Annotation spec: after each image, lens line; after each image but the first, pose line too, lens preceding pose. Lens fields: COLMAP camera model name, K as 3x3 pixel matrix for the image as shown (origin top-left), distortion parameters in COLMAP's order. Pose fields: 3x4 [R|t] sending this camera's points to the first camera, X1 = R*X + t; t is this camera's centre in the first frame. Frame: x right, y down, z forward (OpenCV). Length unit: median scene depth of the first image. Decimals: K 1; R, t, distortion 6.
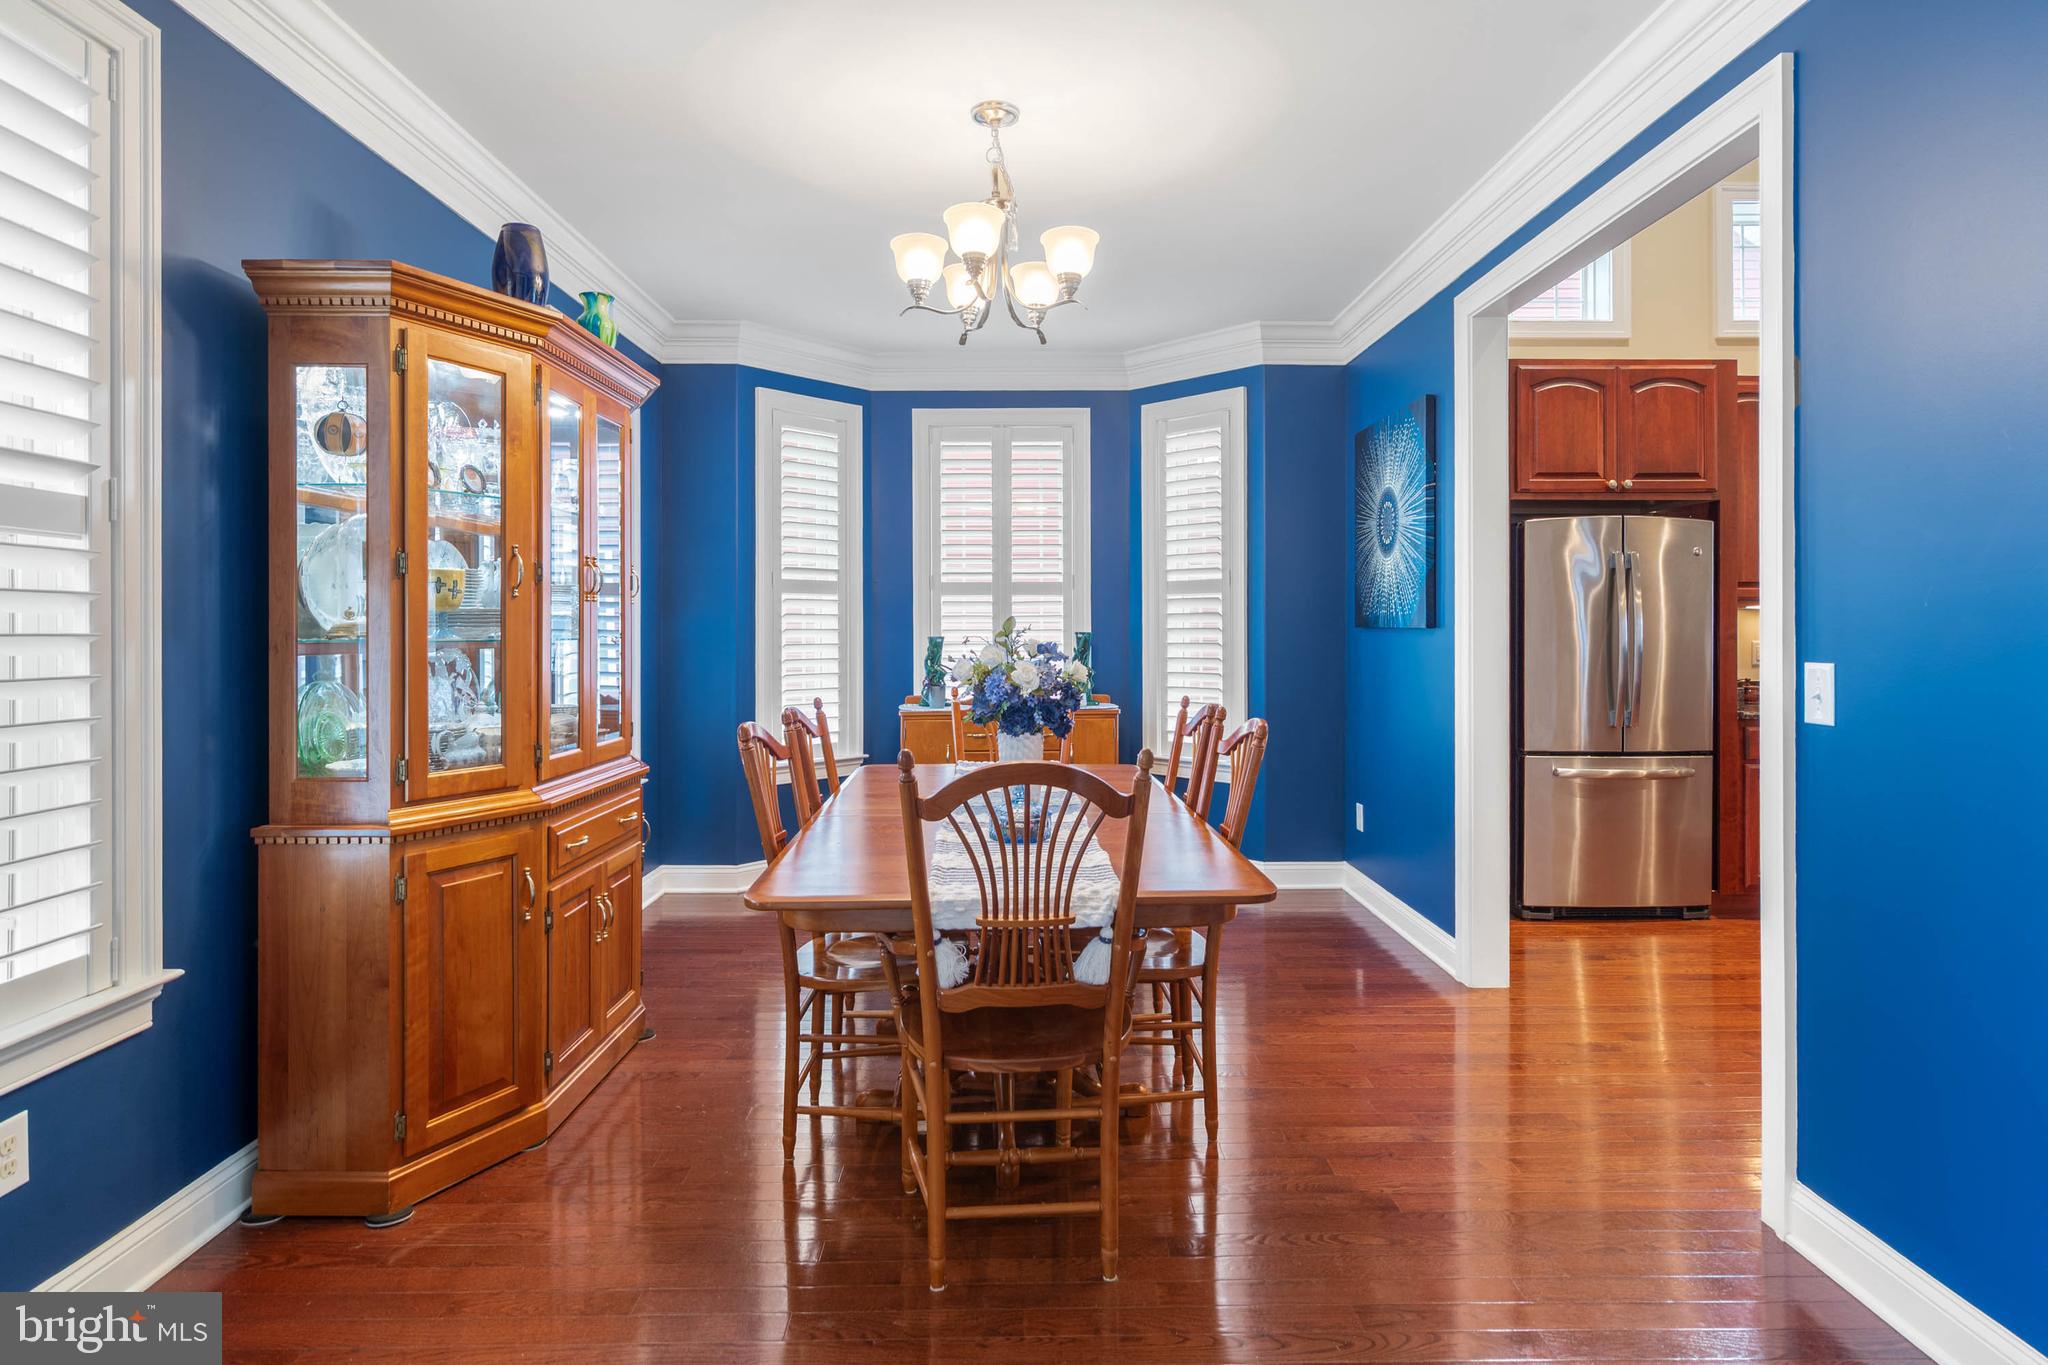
lens RADIAL K [[1120.8, 0, 1030.9], [0, 1120.8, 630.9], [0, 0, 1]] dist [0.002888, 0.000513]
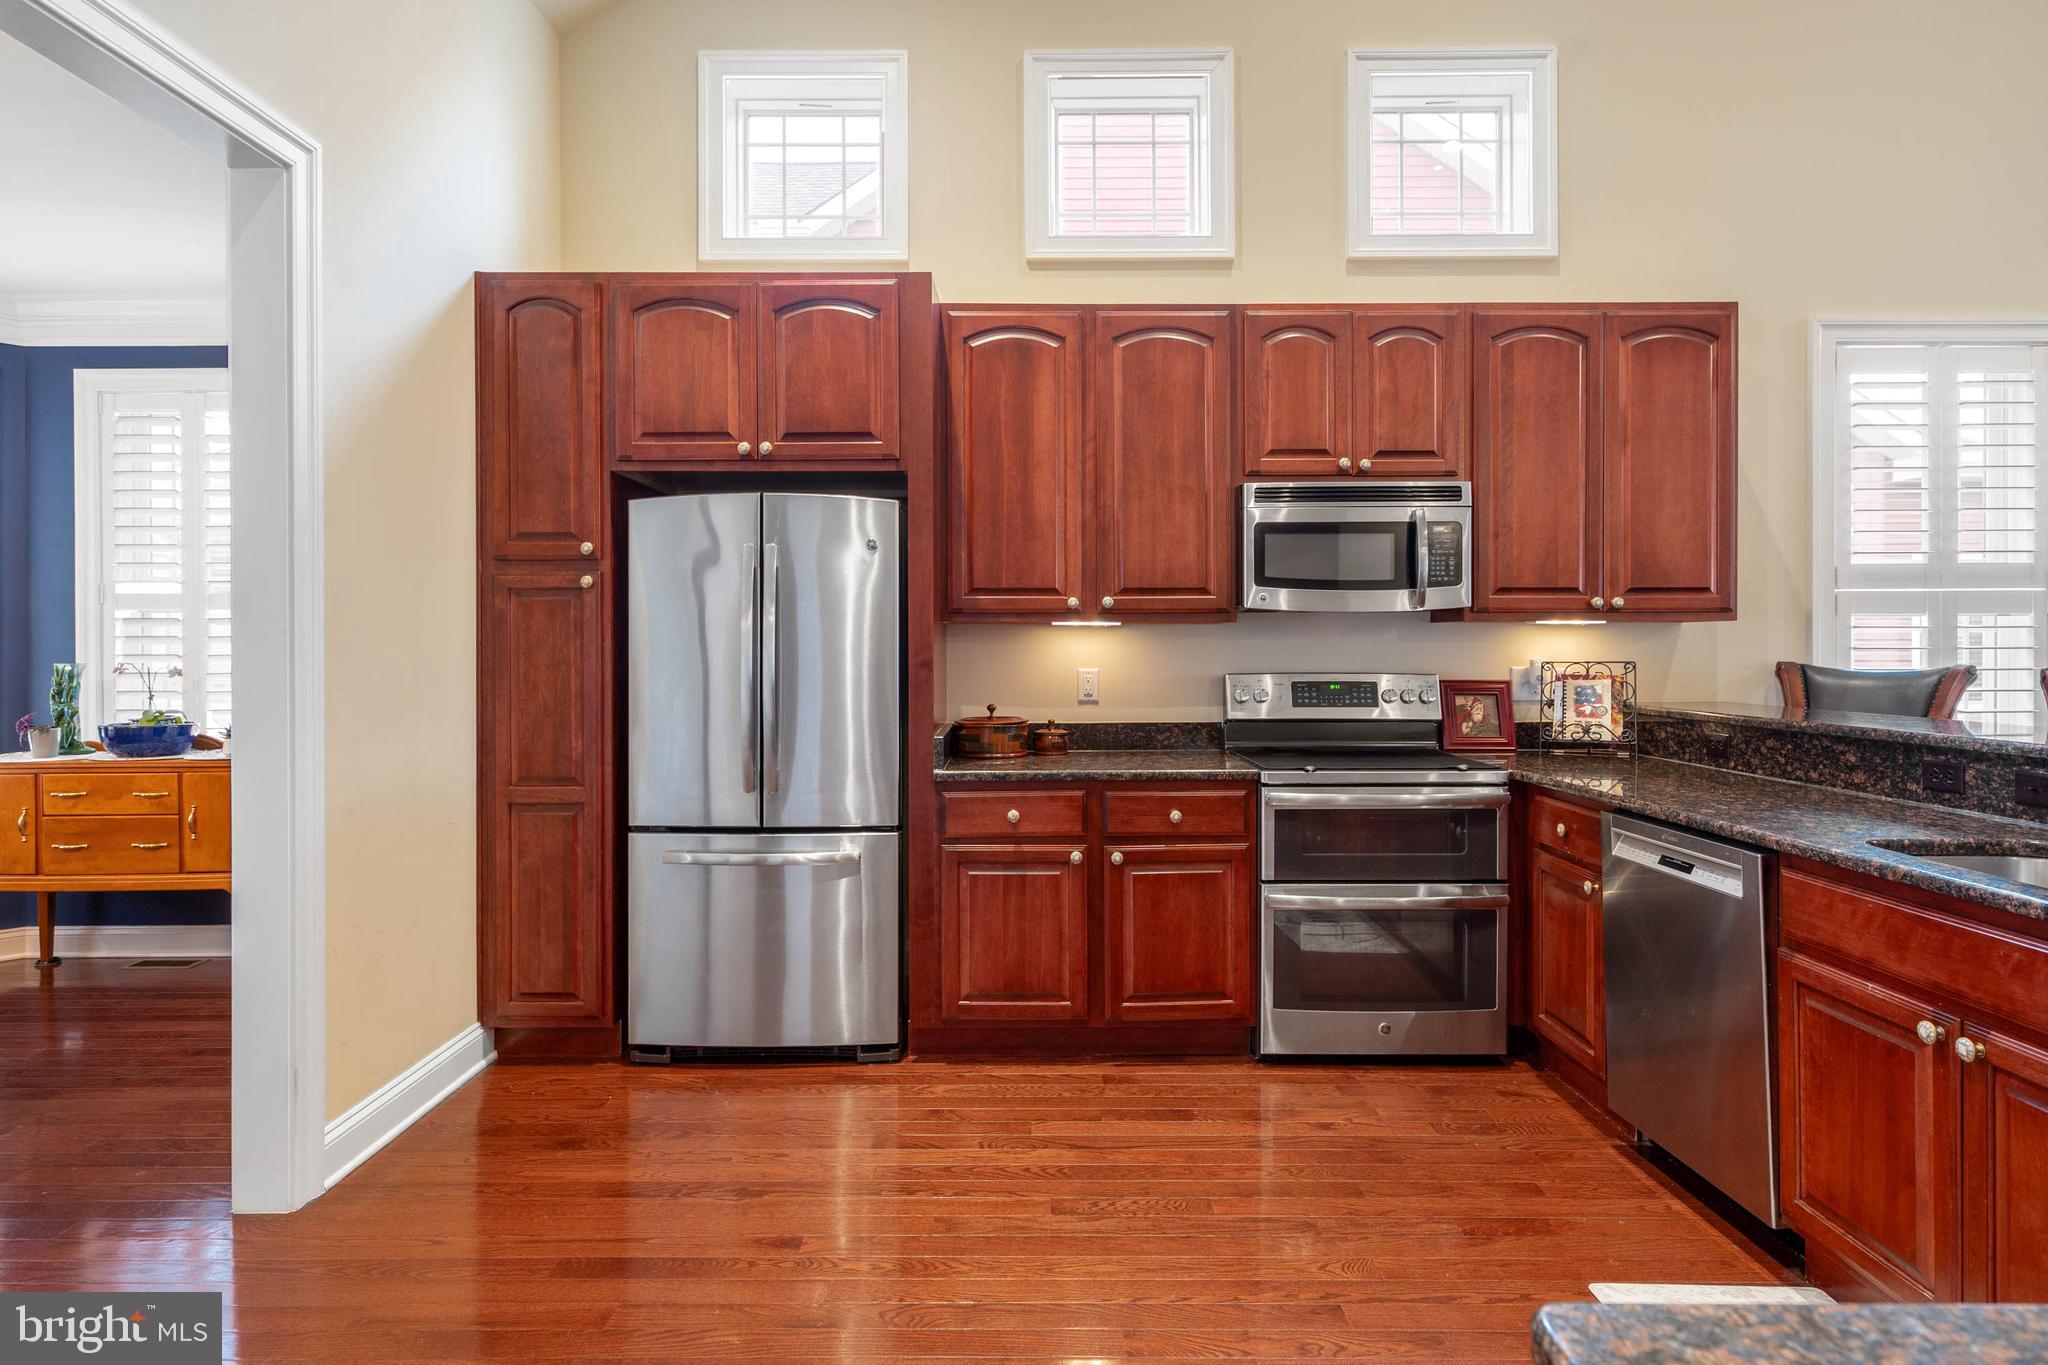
lens RADIAL K [[1107.3, 0, 1019.4], [0, 1107.3, 651.8], [0, 0, 1]] dist [0.000526, 0.000975]
pose [[0.999874, -0.001129, -0.015845, 0.697691], [0.001120, 0.999999, -0.000596, -0.002140], [0.015846, 0.000578, 0.999874, 0.303607]]
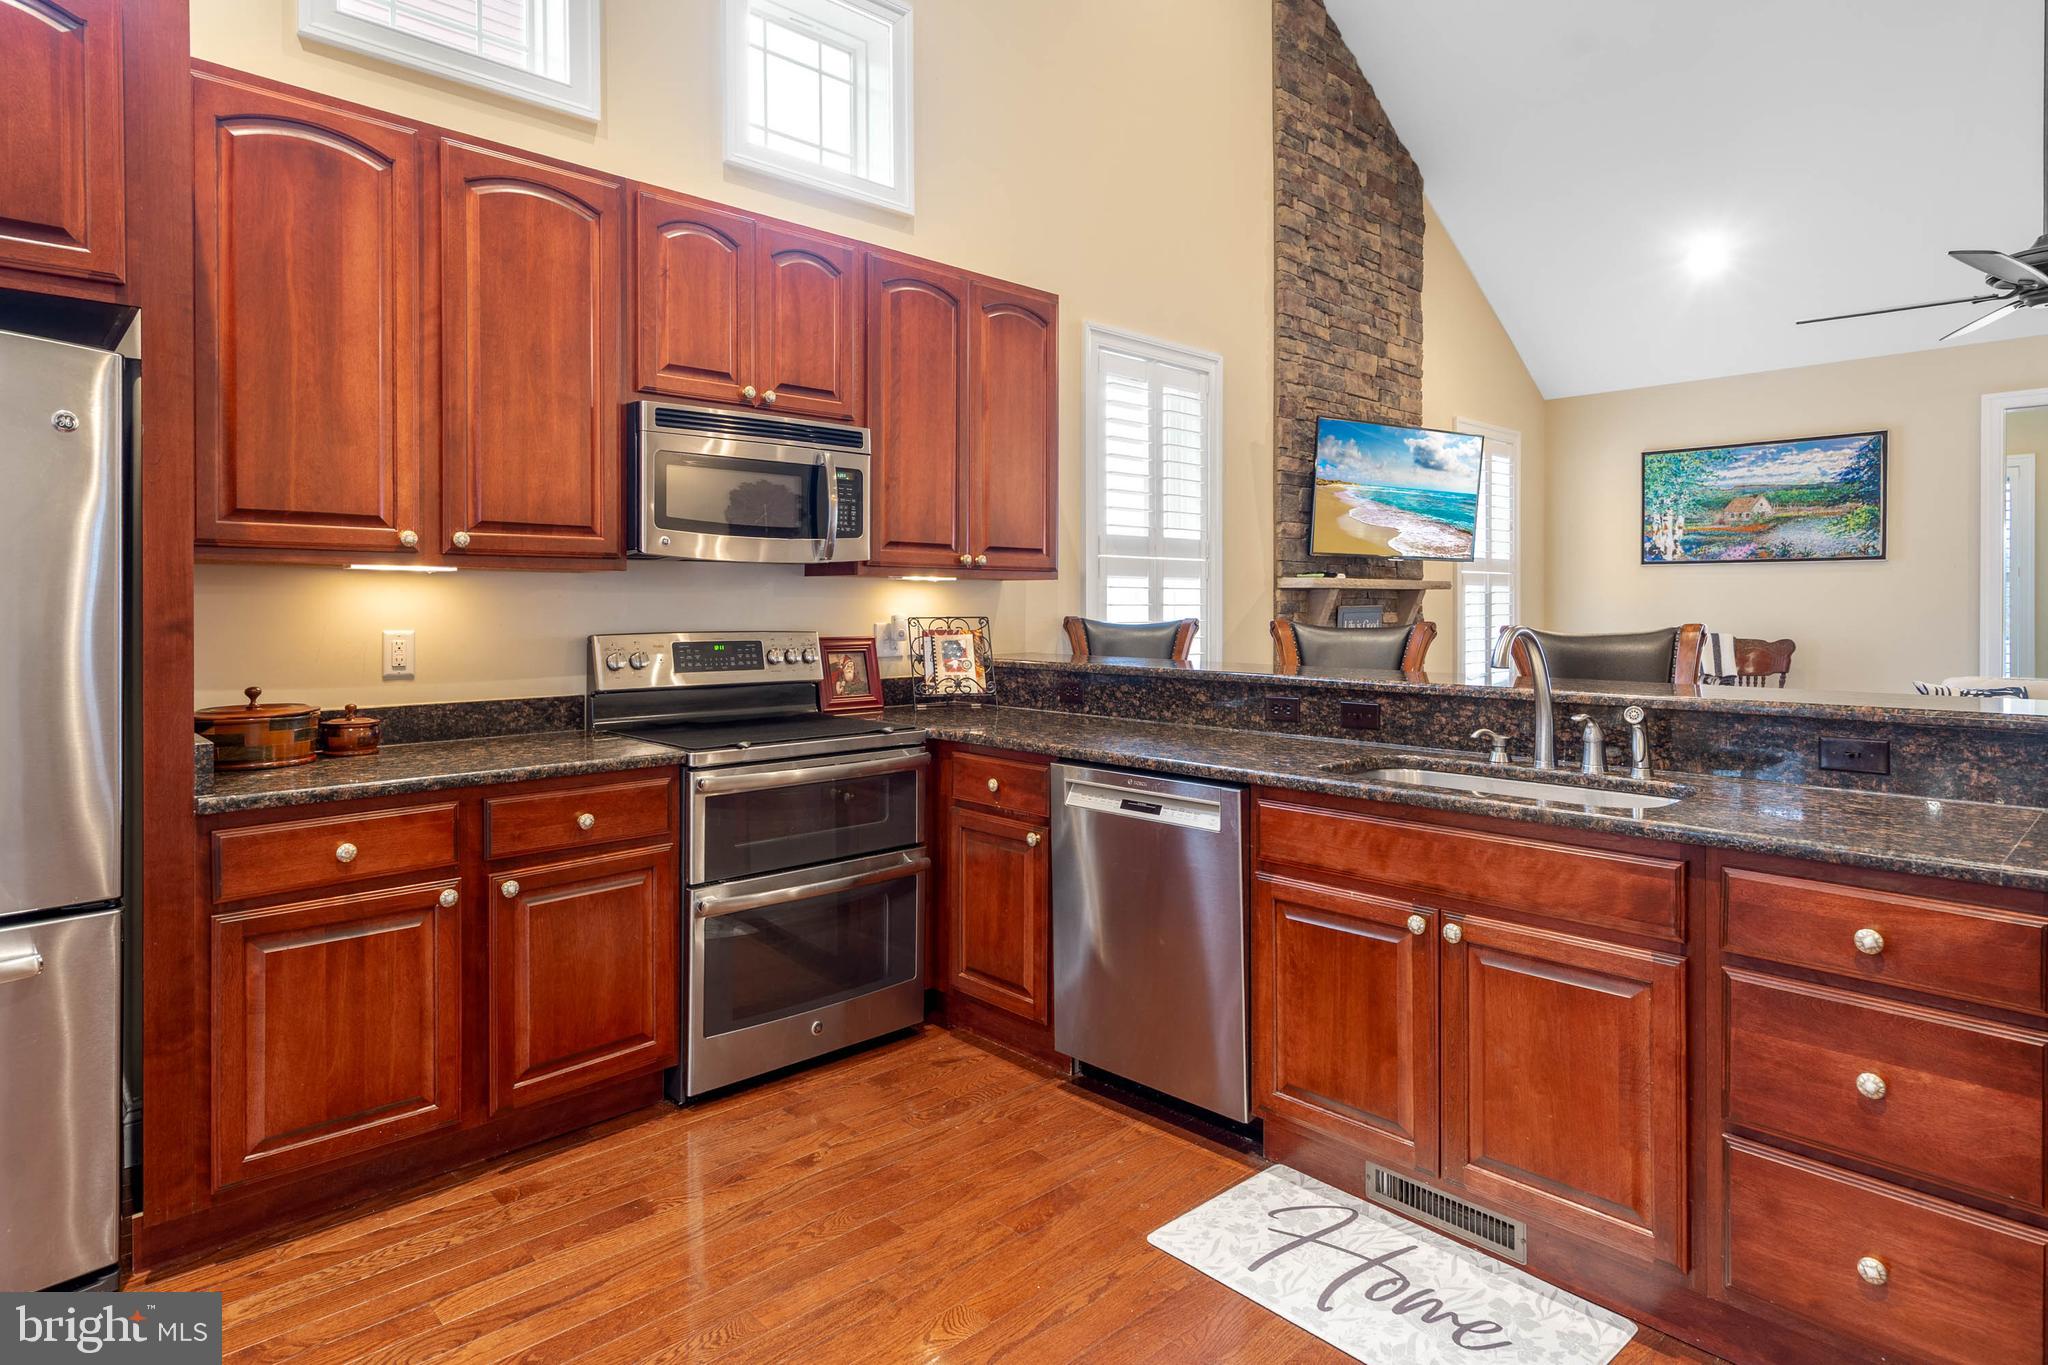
lens RADIAL K [[1123.6, 0, 1019.5], [0, 1123.6, 608.1], [0, 0, 1]] dist [0.002529, 0.000965]
pose [[0.734903, -0.000880, 0.678172, 0.570791], [0.001246, 0.999999, -0.000053, -0.001703], [-0.678171, 0.000884, 0.734903, 0.459013]]
